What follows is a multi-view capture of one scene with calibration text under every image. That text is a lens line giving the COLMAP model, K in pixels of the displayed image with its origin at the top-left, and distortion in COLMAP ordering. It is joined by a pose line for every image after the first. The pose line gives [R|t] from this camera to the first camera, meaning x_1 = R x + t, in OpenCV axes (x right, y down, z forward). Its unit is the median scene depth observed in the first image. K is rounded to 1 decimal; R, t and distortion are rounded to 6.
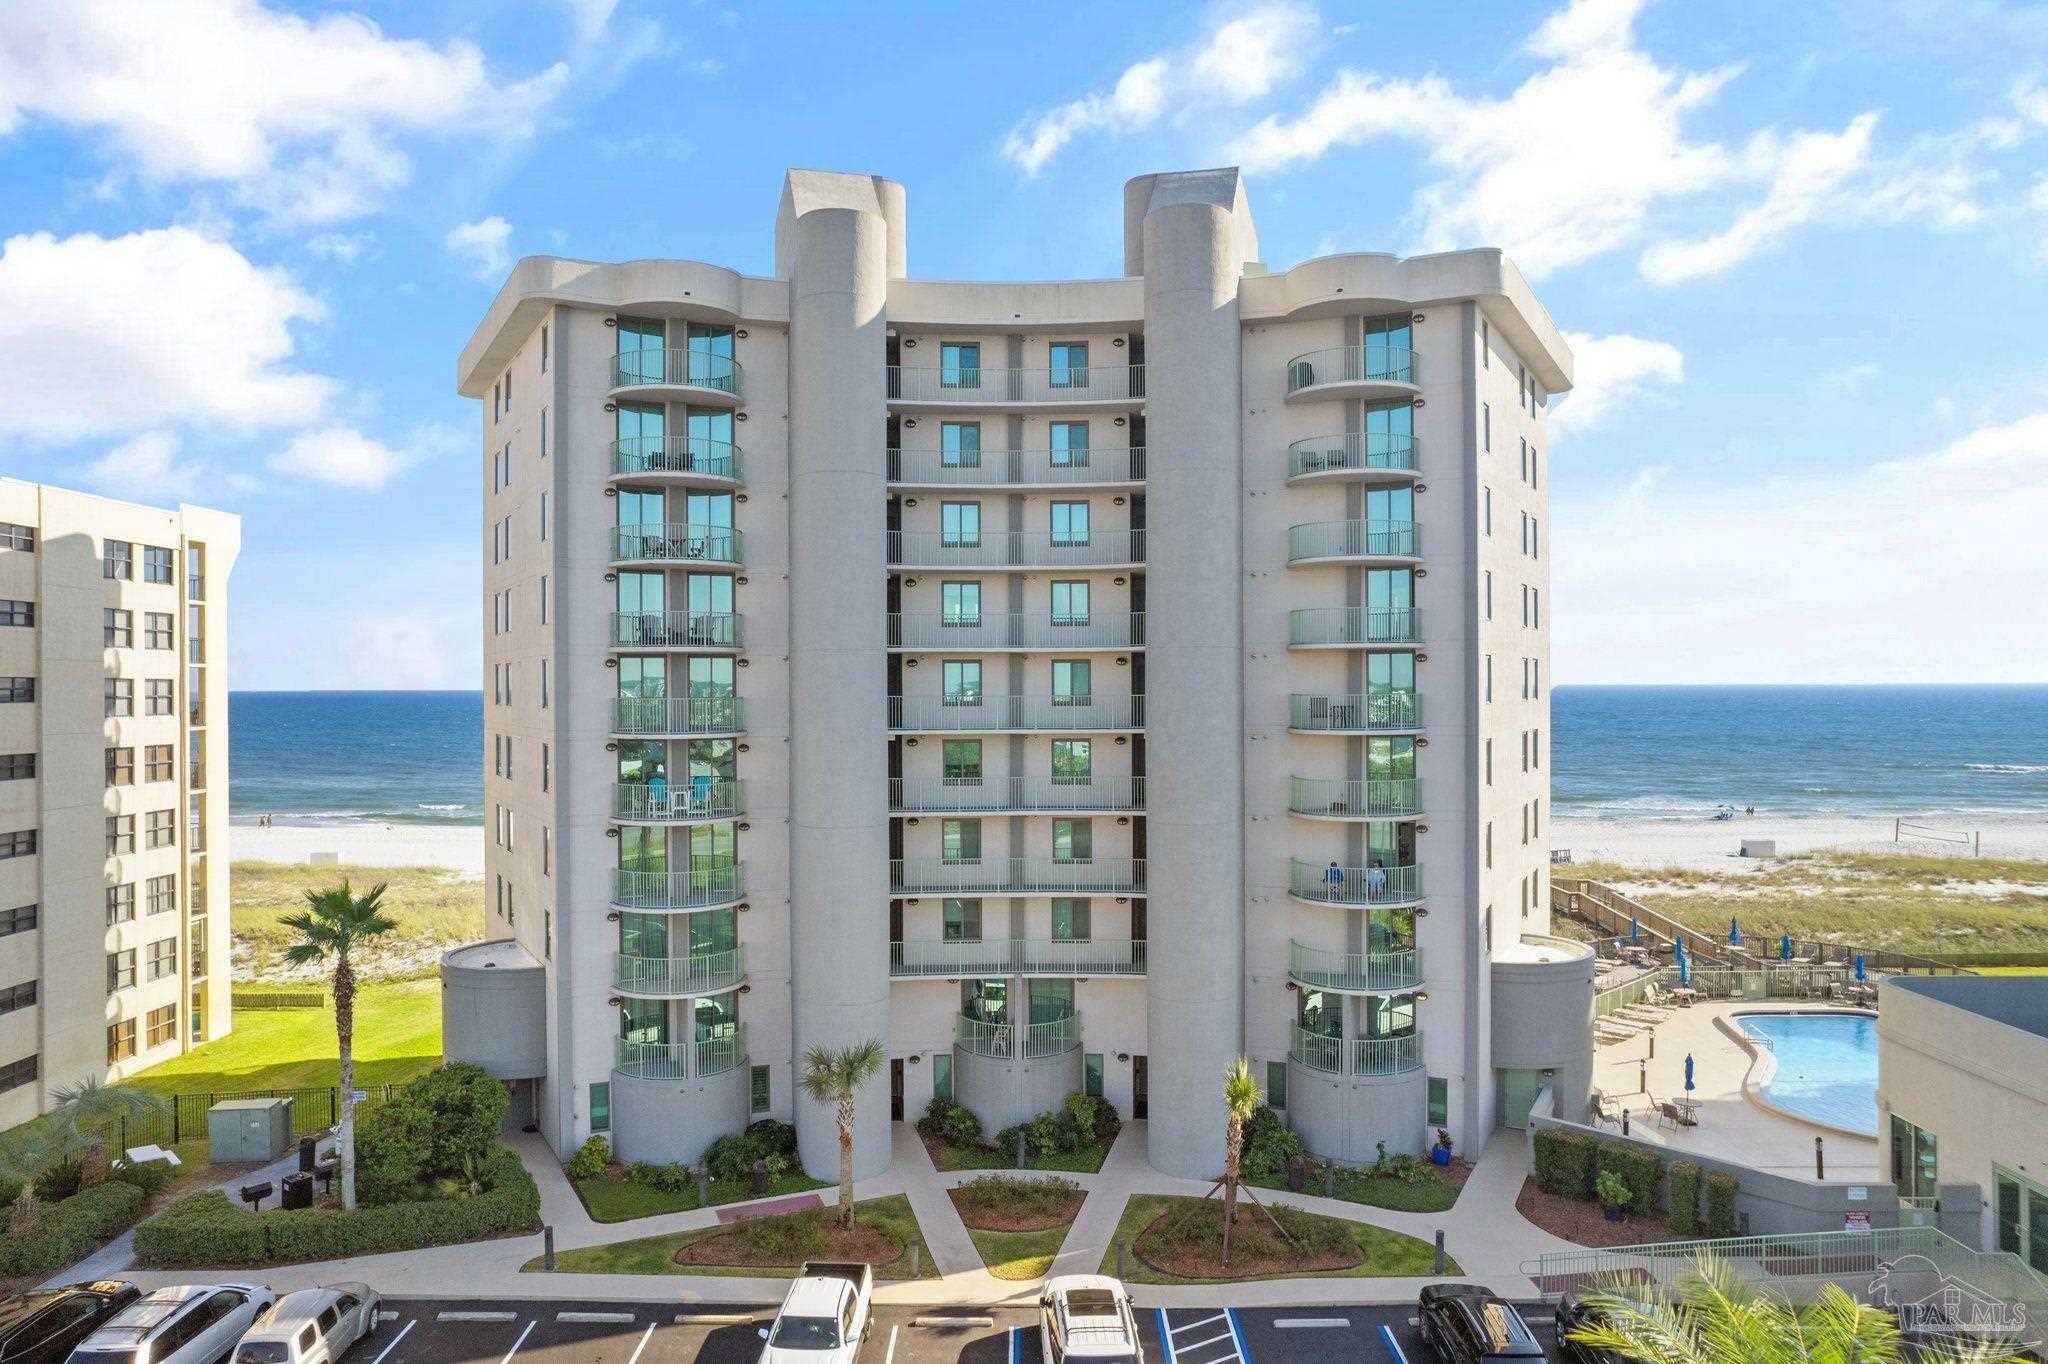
lens RADIAL K [[1395.1, 0, 1024.0], [0, 1395.1, 682.0], [0, 0, 1]] dist [-0.095876, 0.094583]
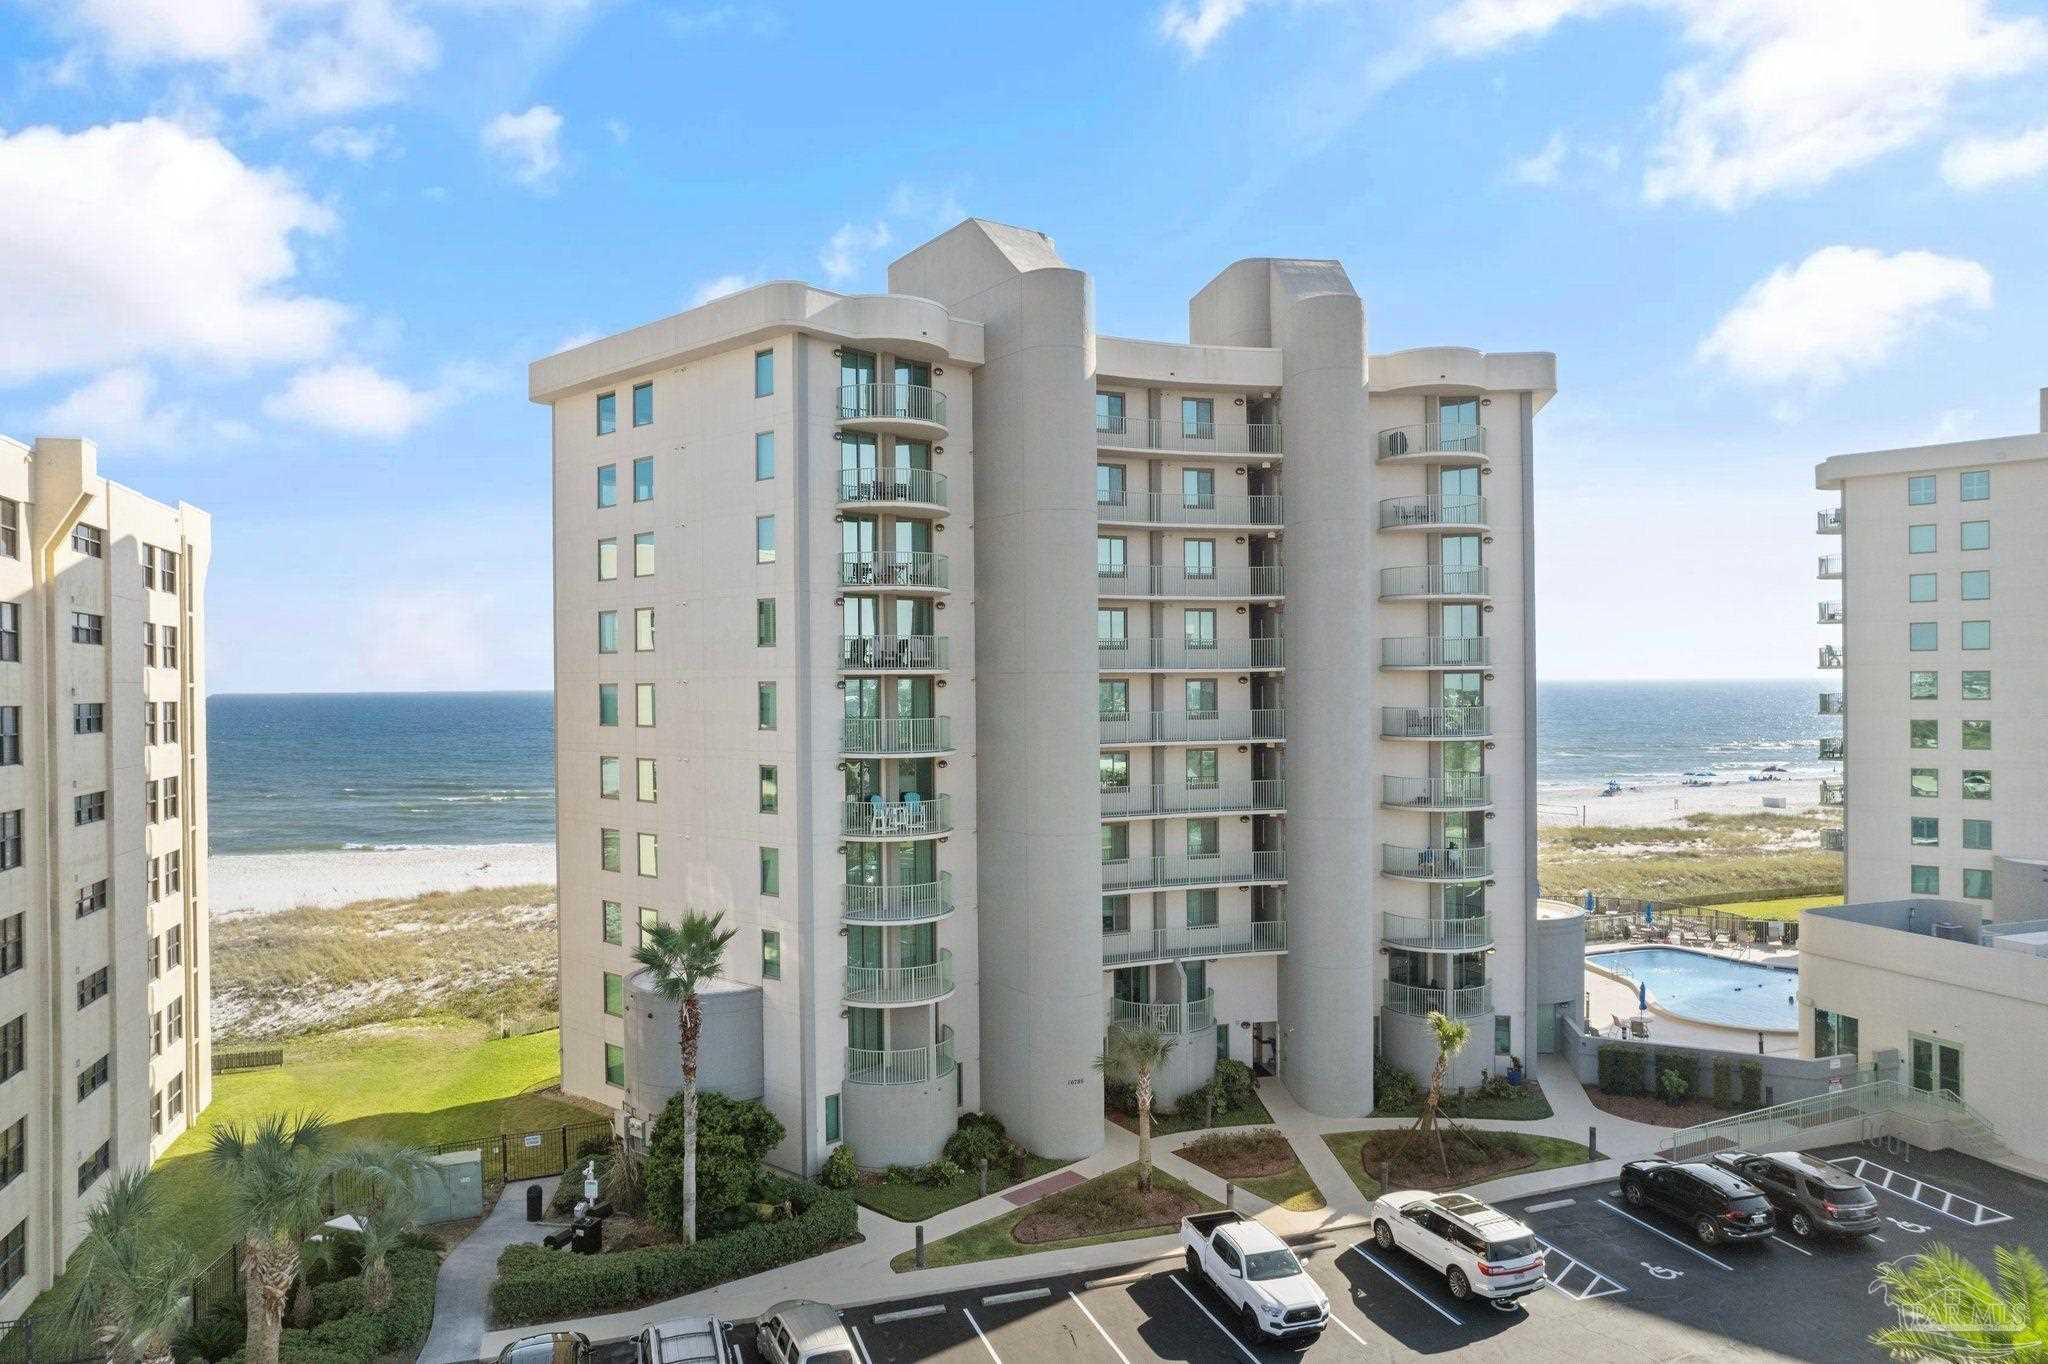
lens RADIAL K [[1395.1, 0, 1024.0], [0, 1395.1, 682.0], [0, 0, 1]] dist [-0.095876, 0.094583]
pose [[0.938268, -0.004755, 0.345876, -0.515171], [0.005424, 0.999985, -0.000967, -0.013847], [-0.345866, 0.002784, 0.938280, -0.015355]]
